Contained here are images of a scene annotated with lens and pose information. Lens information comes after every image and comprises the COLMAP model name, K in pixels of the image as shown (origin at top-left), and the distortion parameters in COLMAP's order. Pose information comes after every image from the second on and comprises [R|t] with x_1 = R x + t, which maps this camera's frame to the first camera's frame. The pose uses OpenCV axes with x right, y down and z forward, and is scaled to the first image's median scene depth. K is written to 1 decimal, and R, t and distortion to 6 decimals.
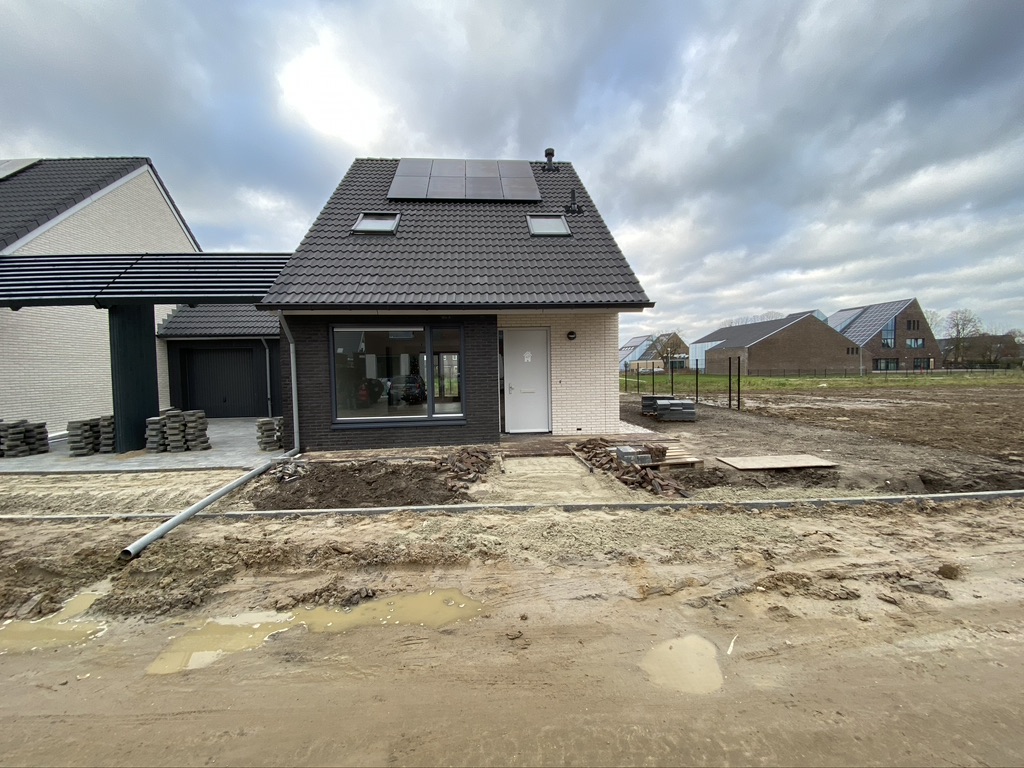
lens RADIAL K [[412.6, 0, 509.0], [0, 412.6, 388.0], [0, 0, 1]] dist [-0.001331, -0.002382]
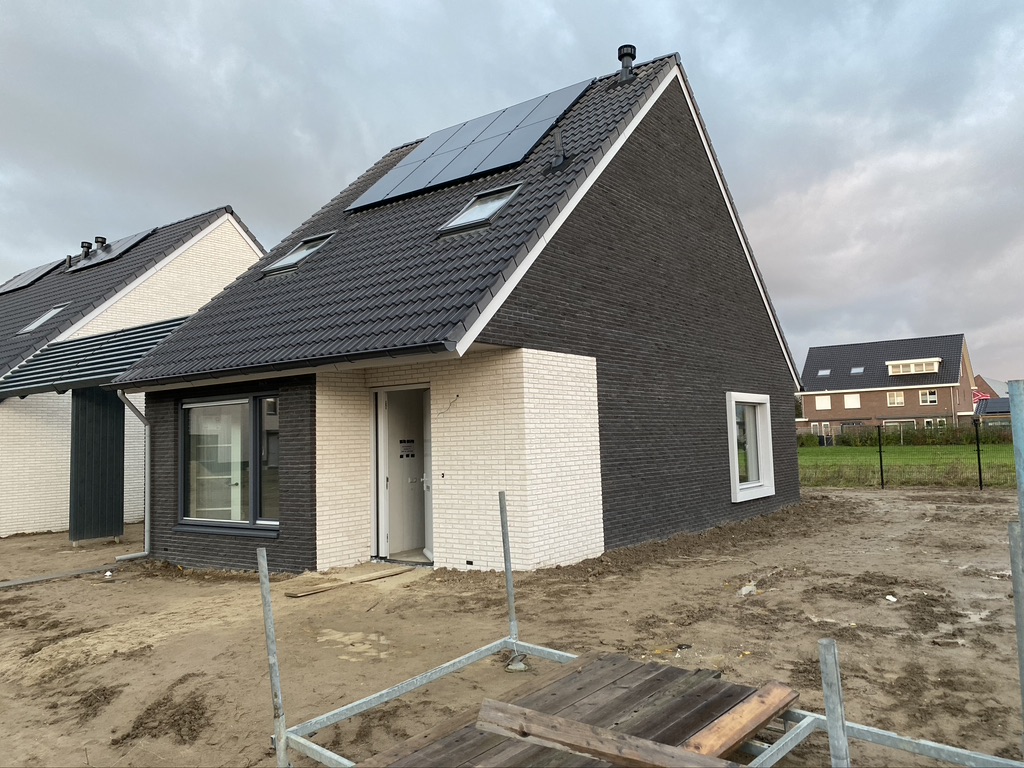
lens RADIAL K [[773.5, 0, 521.5], [0, 773.5, 373.4], [0, 0, 1]] dist [0.050376, -0.065489]
pose [[0.767174, -0.060001, -0.638627, 0.887612], [-0.009031, 0.994506, -0.104287, -0.044285], [0.641376, 0.085774, 0.762417, 0.209035]]
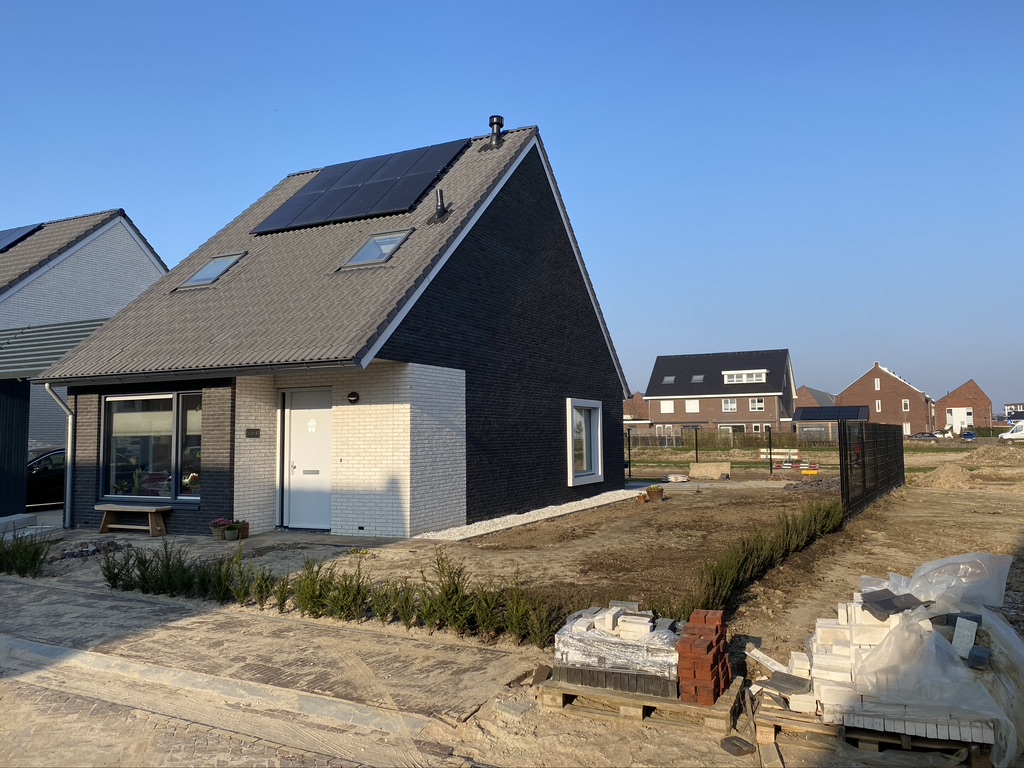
lens RADIAL K [[773.5, 0, 518.3], [0, 773.5, 366.4], [0, 0, 1]] dist [0.050376, -0.065489]
pose [[0.866389, -0.035580, -0.498101, 1.060915], [-0.024440, 0.993242, -0.113460, -0.031381], [0.498772, 0.110474, 0.859664, -0.059738]]
